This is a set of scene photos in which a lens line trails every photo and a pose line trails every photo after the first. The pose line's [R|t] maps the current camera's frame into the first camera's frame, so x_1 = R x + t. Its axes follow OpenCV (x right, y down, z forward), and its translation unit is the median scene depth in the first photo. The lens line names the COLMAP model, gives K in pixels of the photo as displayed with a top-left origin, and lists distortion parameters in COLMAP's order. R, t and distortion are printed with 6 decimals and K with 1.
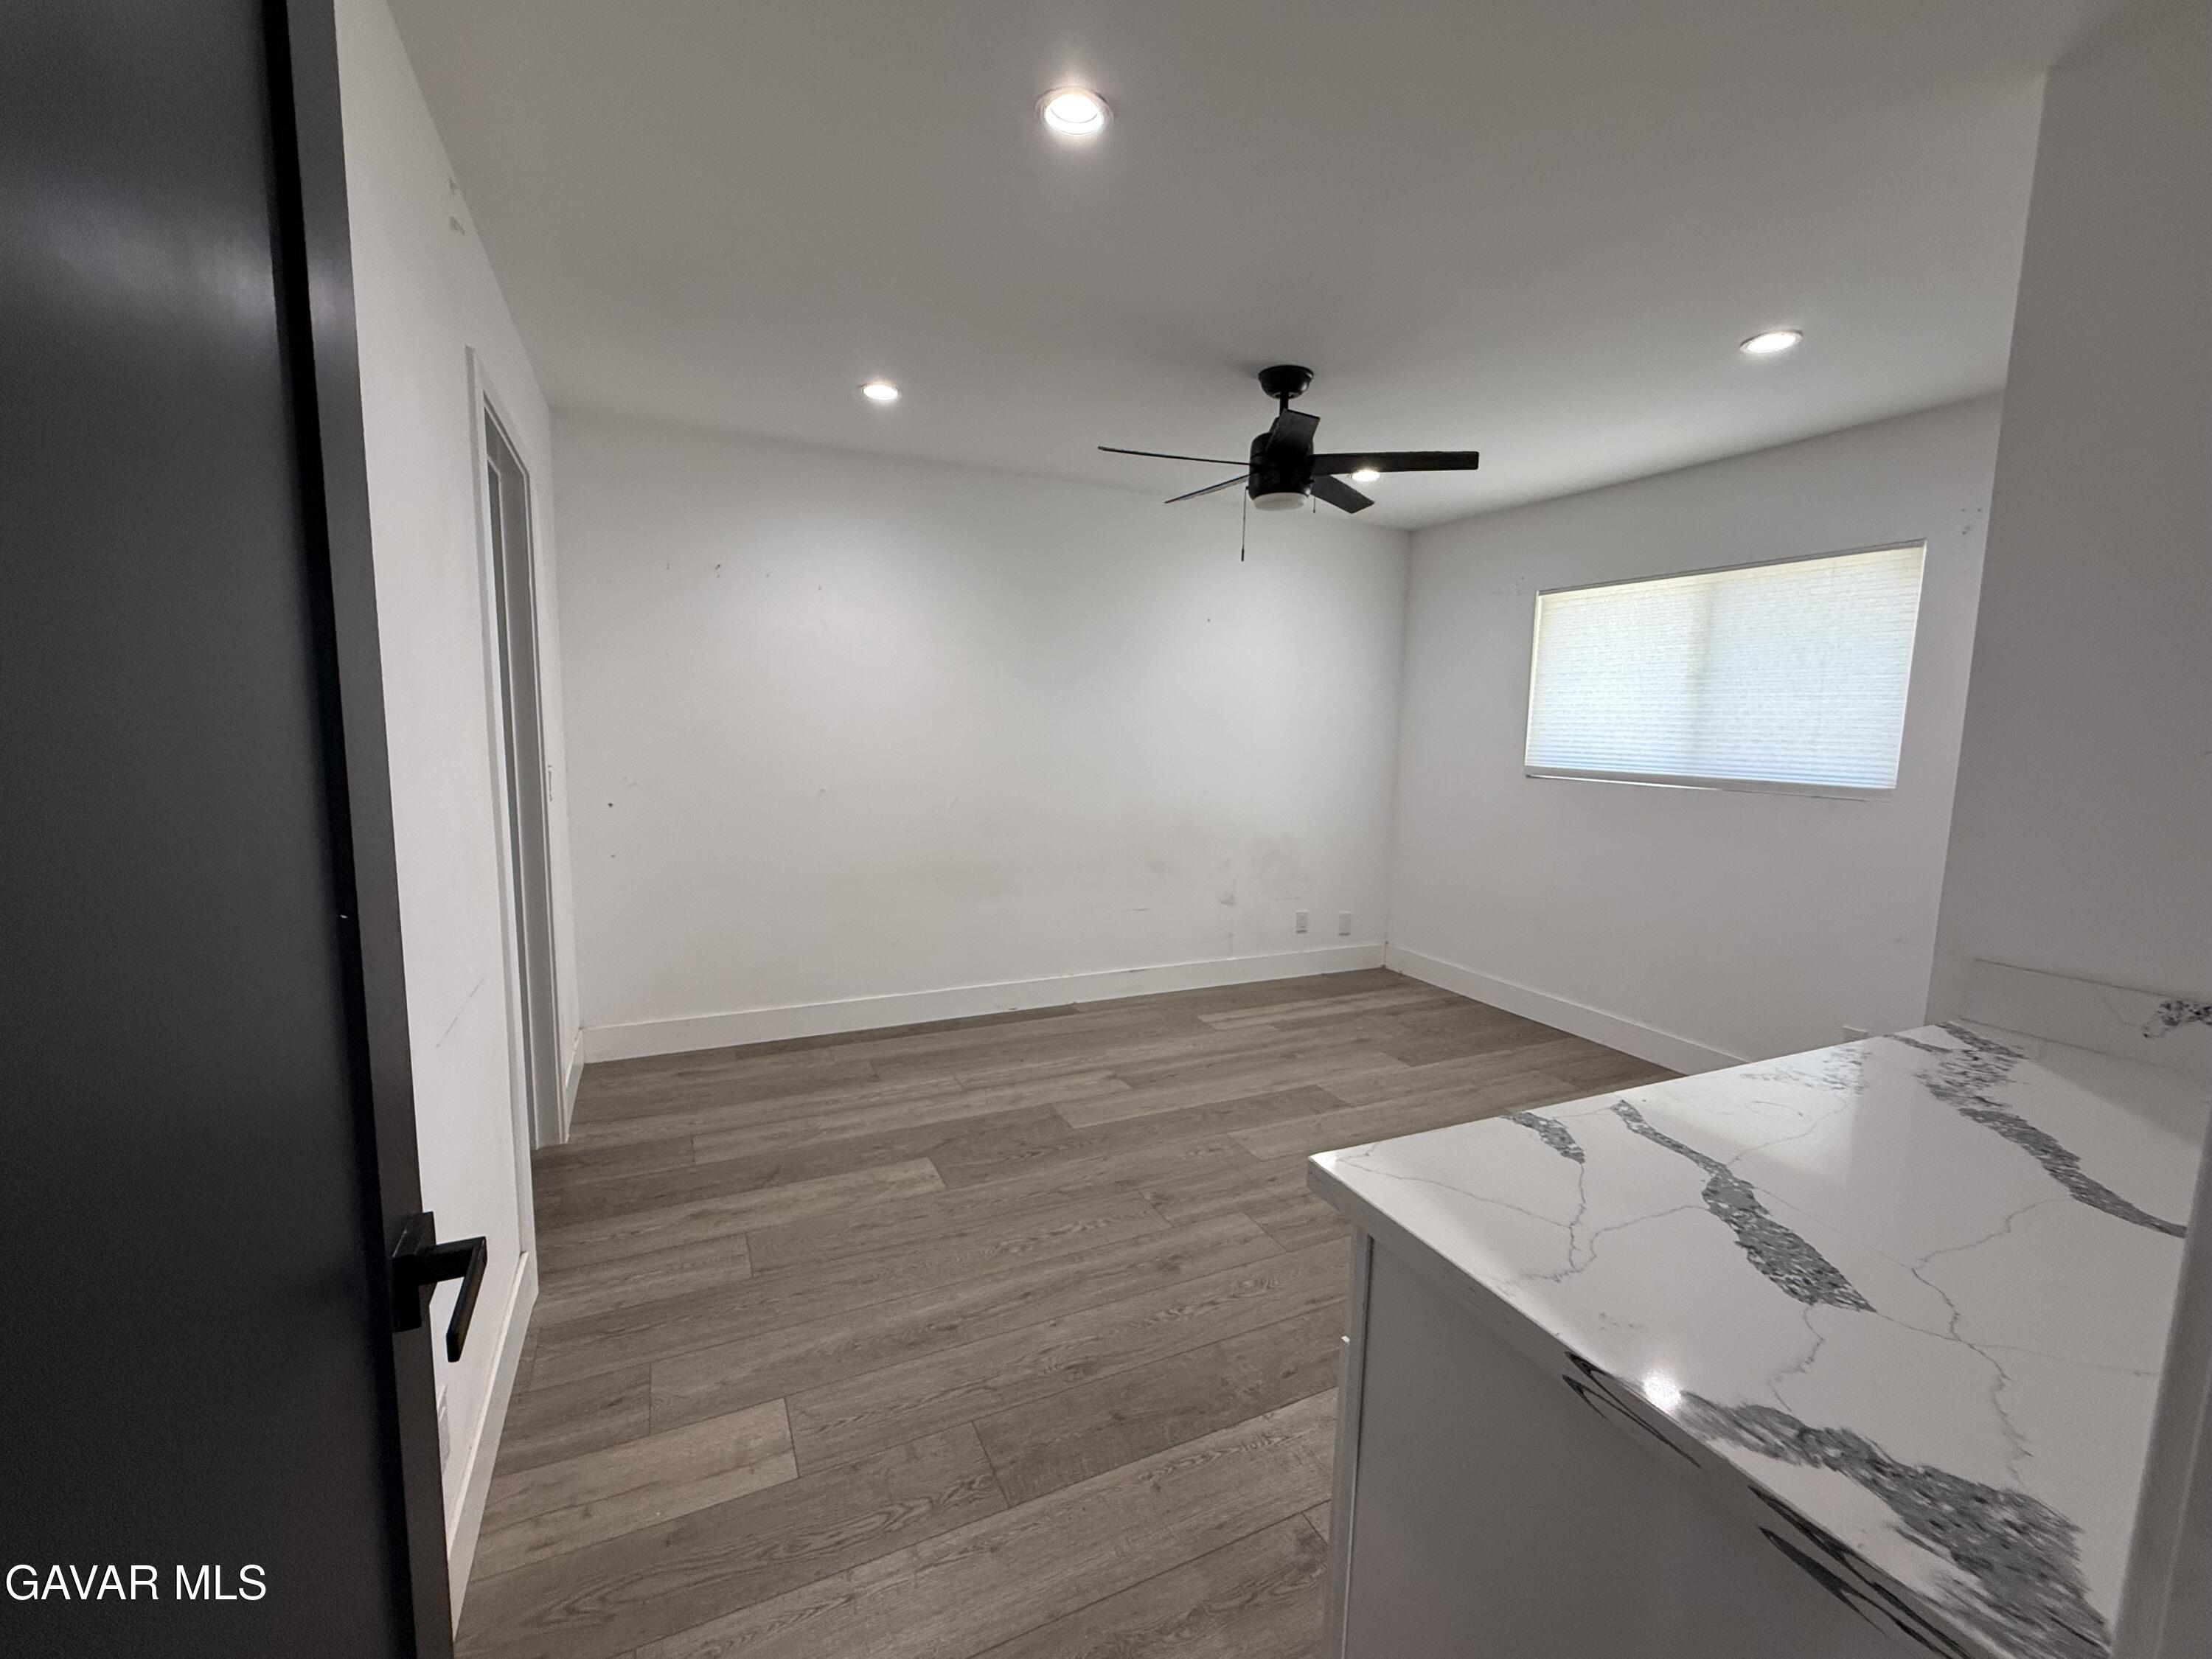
lens RADIAL K [[911.0, 0, 1102.8], [0, 911.0, 827.2], [0, 0, 1]] dist [0.002543, -0.001237]
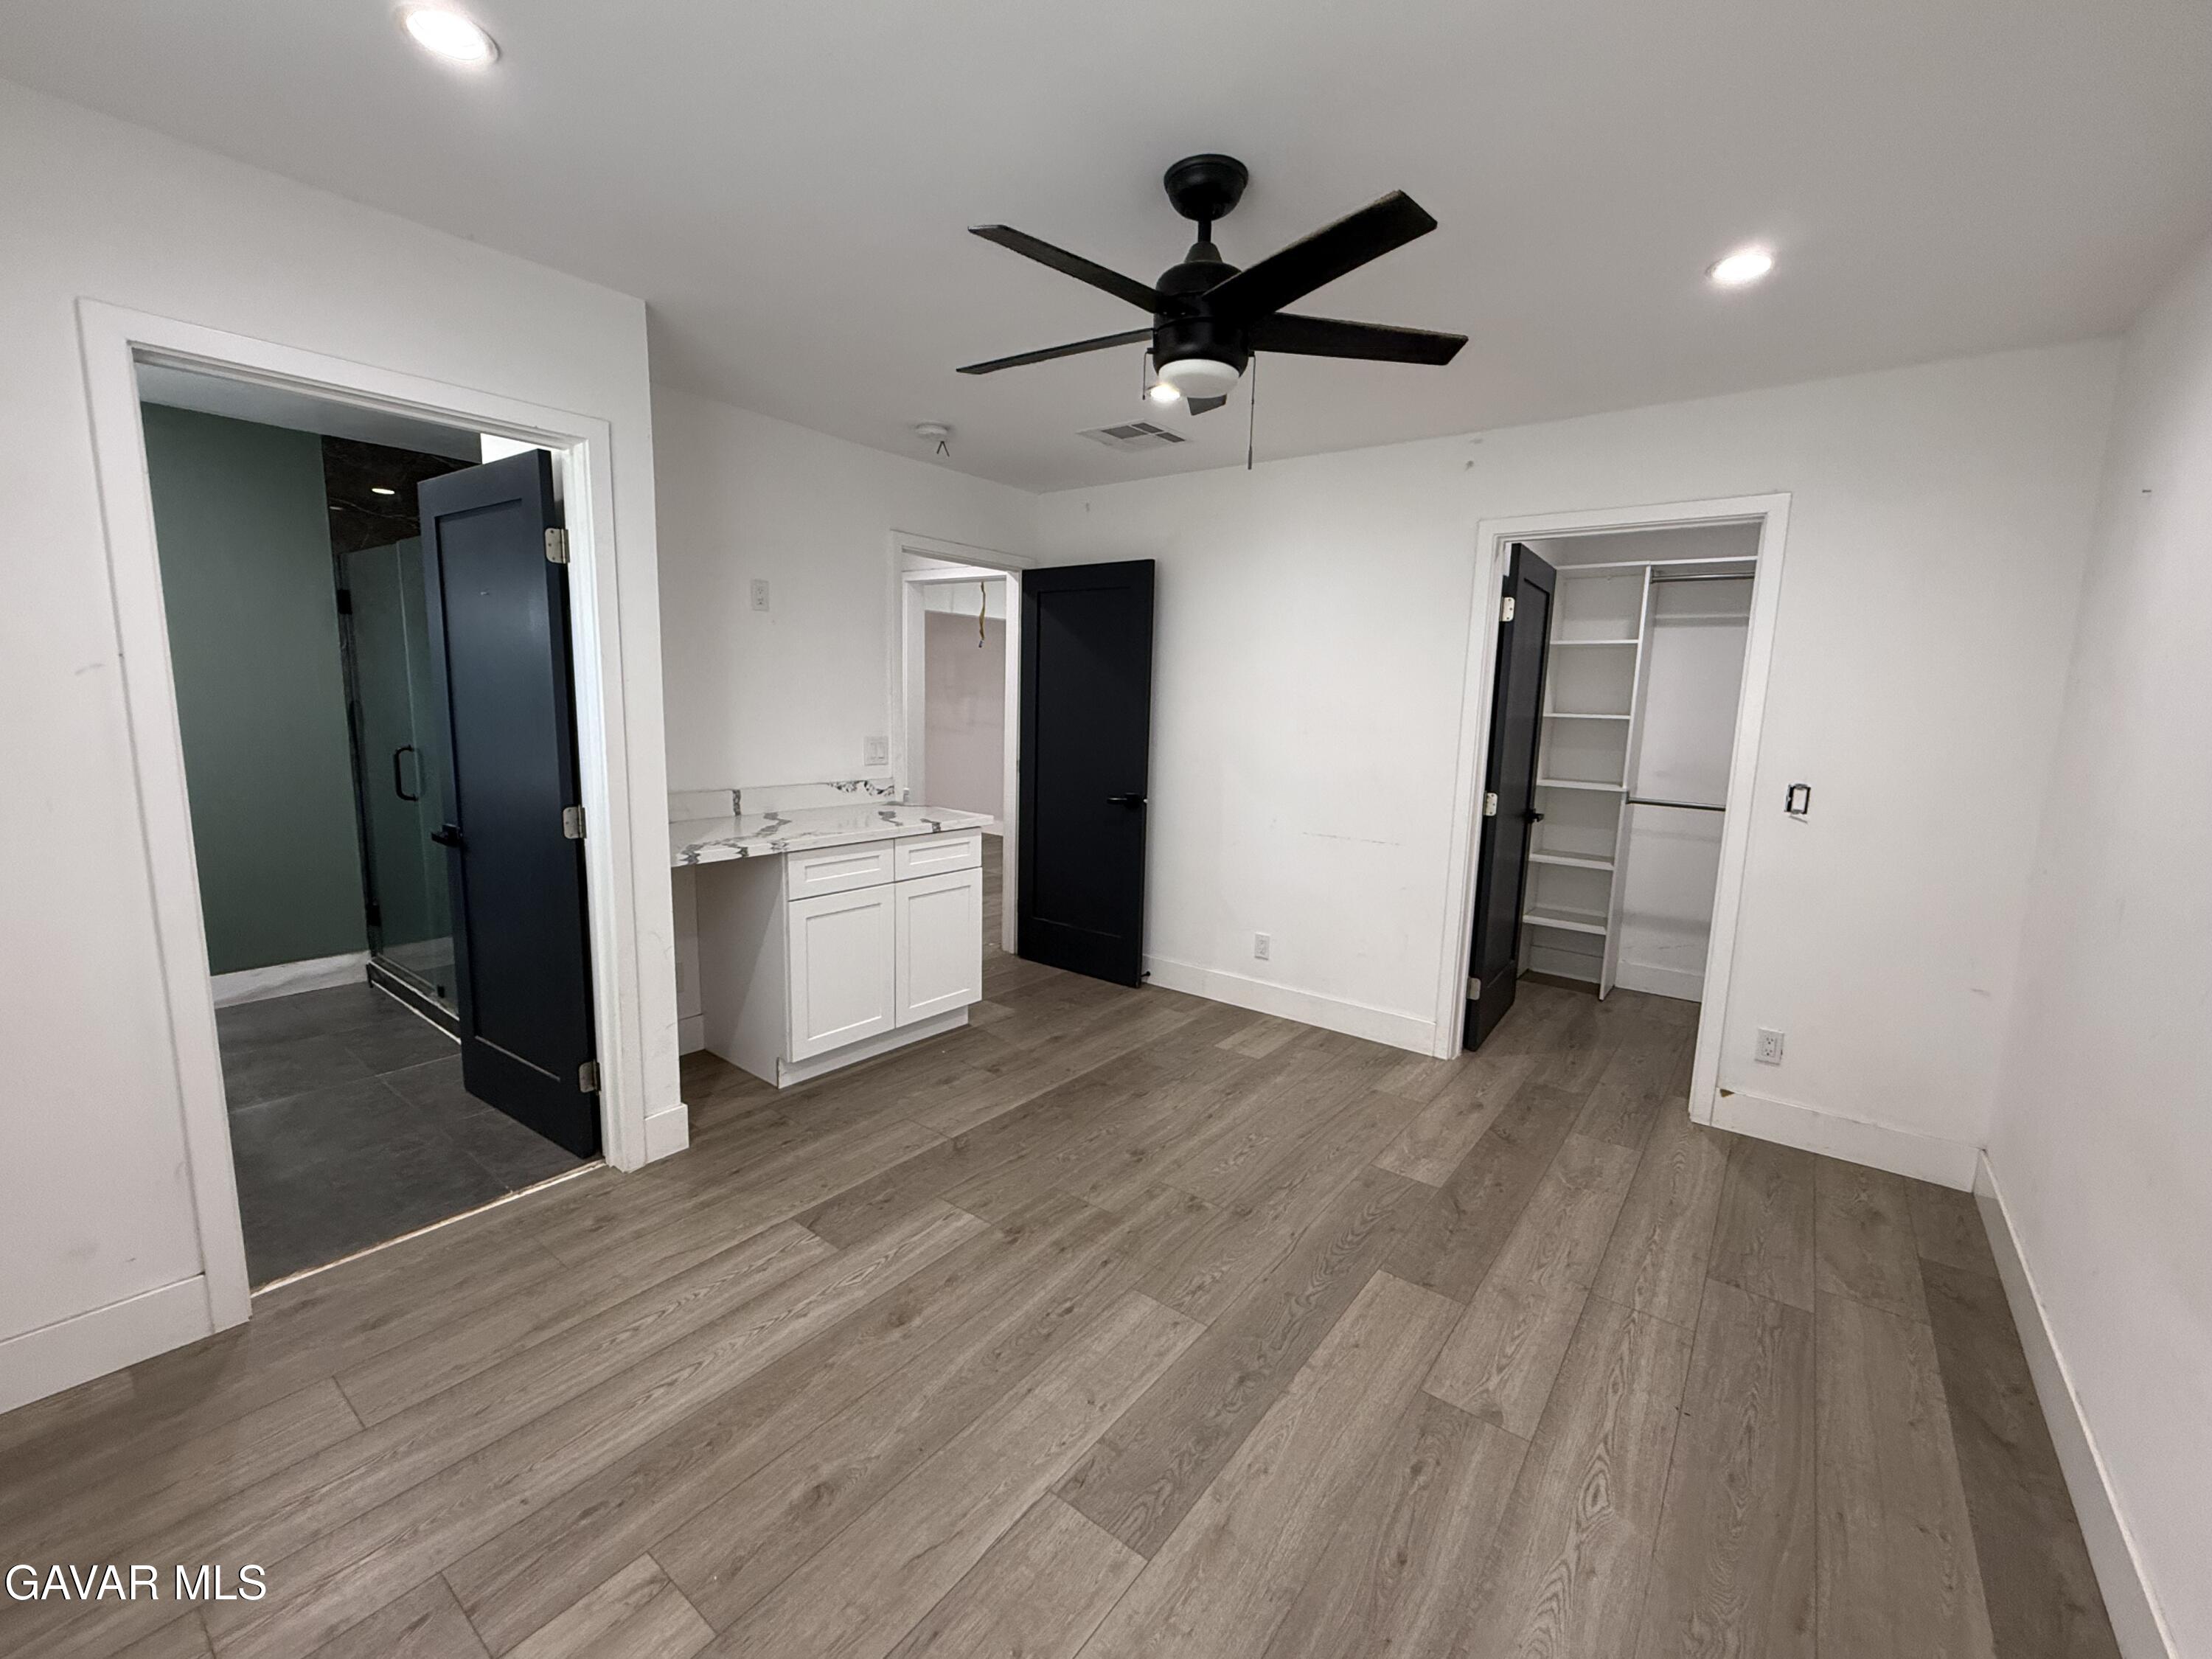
lens RADIAL K [[911.0, 0, 1102.8], [0, 911.0, 832.6], [0, 0, 1]] dist [0.002543, -0.001237]
pose [[-0.888459, 0.023000, -0.458380, 0.500851], [-0.101823, 0.963976, 0.245727, -0.173237], [0.447519, 0.264992, -0.854111, 1.435211]]
